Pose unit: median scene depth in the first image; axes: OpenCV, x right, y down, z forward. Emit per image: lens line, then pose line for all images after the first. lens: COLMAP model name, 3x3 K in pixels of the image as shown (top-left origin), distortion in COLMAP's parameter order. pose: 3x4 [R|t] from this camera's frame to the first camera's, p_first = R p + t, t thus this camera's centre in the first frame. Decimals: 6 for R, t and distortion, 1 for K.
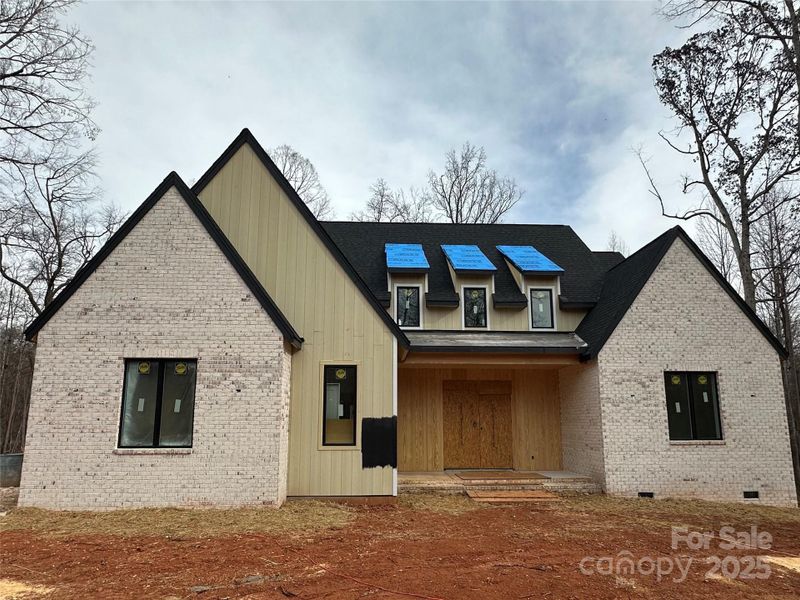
lens RADIAL K [[458.0, 0, 403.0], [0, 458.0, 351.2], [0, 0, 1]] dist [-0.005534, 0.000871]
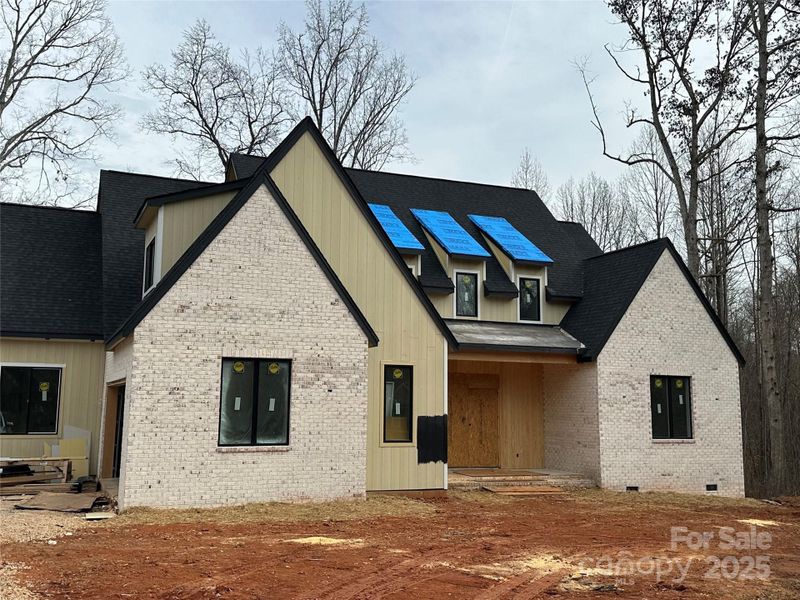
lens RADIAL K [[782.0, 0, 390.7], [0, 782.0, 298.3], [0, 0, 1]] dist [0.171826, -0.364125]
pose [[0.945865, 0.055880, 0.319714, -0.726039], [-0.062427, 0.997997, 0.010259, -0.137636], [-0.318500, -0.029662, 0.947458, -0.675833]]
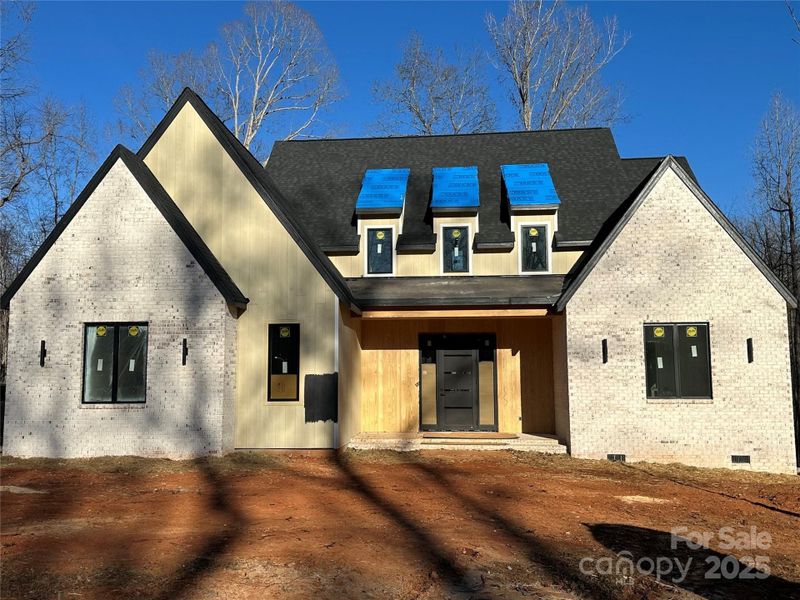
lens RADIAL K [[749.2, 0, 400.0], [0, 749.2, 300.0], [0, 0, 1]] dist [0.173569, -0.372698]
pose [[0.991910, -0.017130, -0.125785, 0.333918], [0.022456, 0.998905, 0.041045, -0.086360], [0.124945, -0.043538, 0.991208, -0.640623]]
